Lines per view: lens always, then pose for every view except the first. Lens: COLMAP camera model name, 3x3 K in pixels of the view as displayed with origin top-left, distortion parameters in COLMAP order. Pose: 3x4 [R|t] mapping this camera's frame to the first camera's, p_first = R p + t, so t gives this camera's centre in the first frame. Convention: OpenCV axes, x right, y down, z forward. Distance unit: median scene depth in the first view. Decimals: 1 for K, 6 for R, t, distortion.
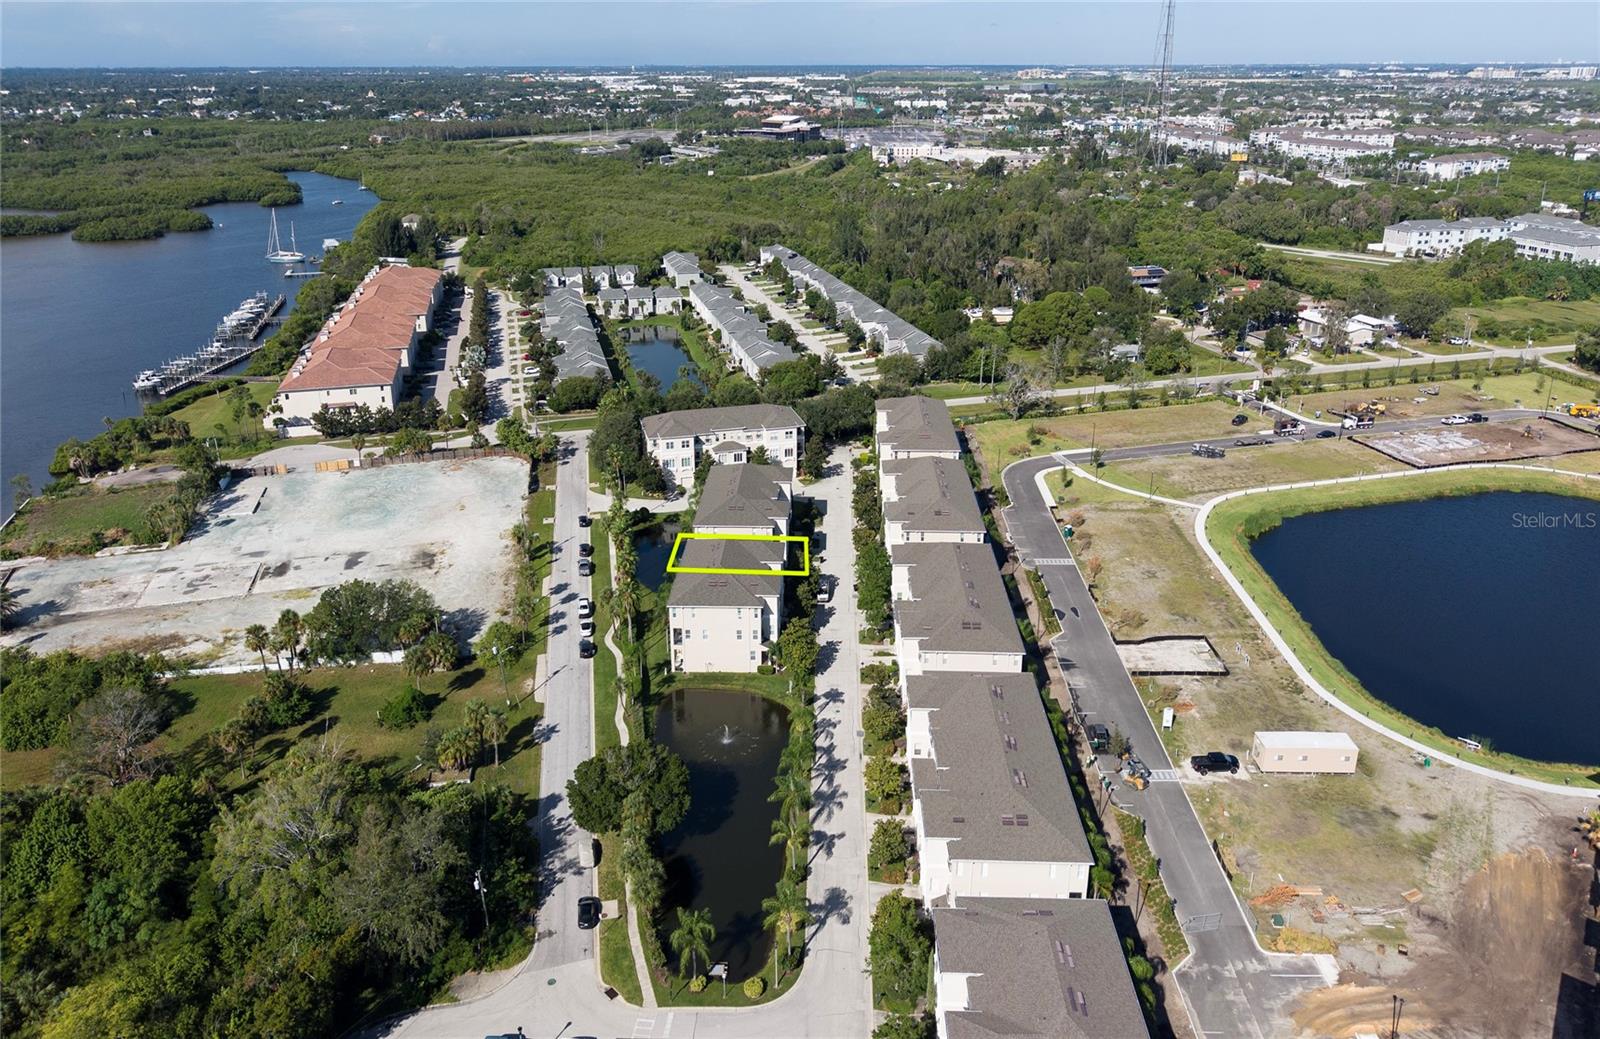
lens RADIAL K [[1094.7, 0, 799.2], [0, 1094.7, 395.6], [0, 0, 1]] dist [0.004337, -0.002257]
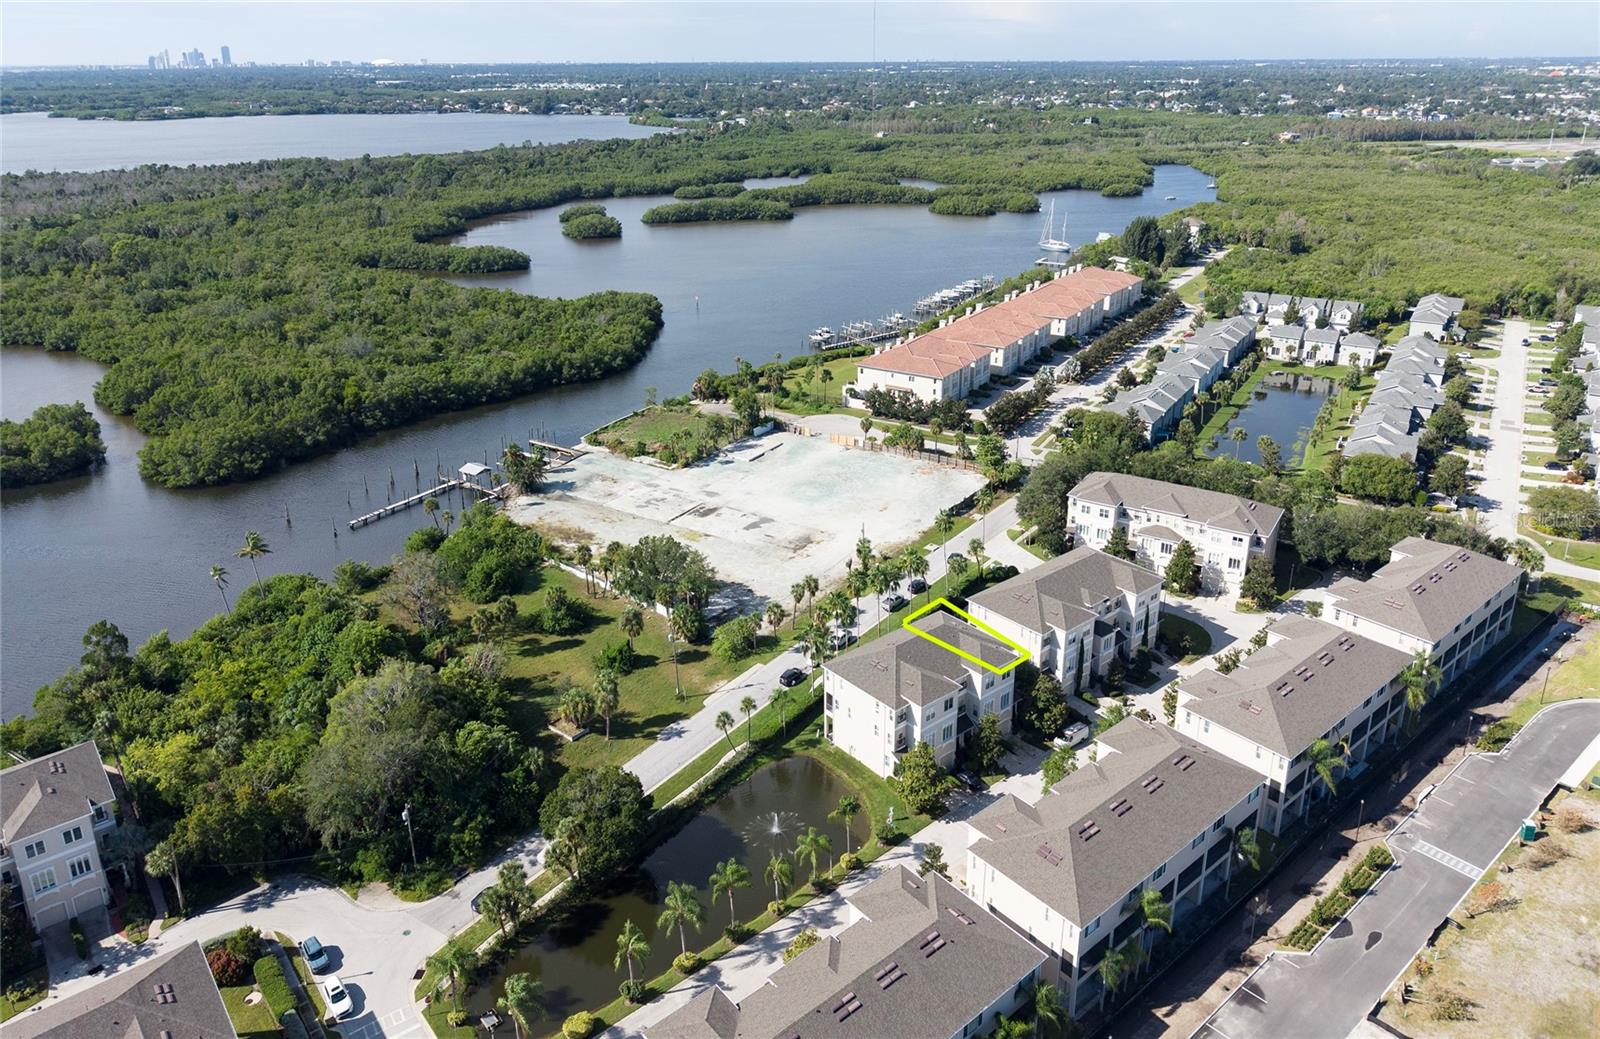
lens RADIAL K [[1094.7, 0, 799.2], [0, 1094.7, 395.6], [0, 0, 1]] dist [0.004337, -0.002257]
pose [[0.663986, 0.214260, -0.716391, 0.291104], [-0.209906, 0.972953, 0.096443, -0.068124], [0.717678, 0.086338, 0.691002, 0.208123]]
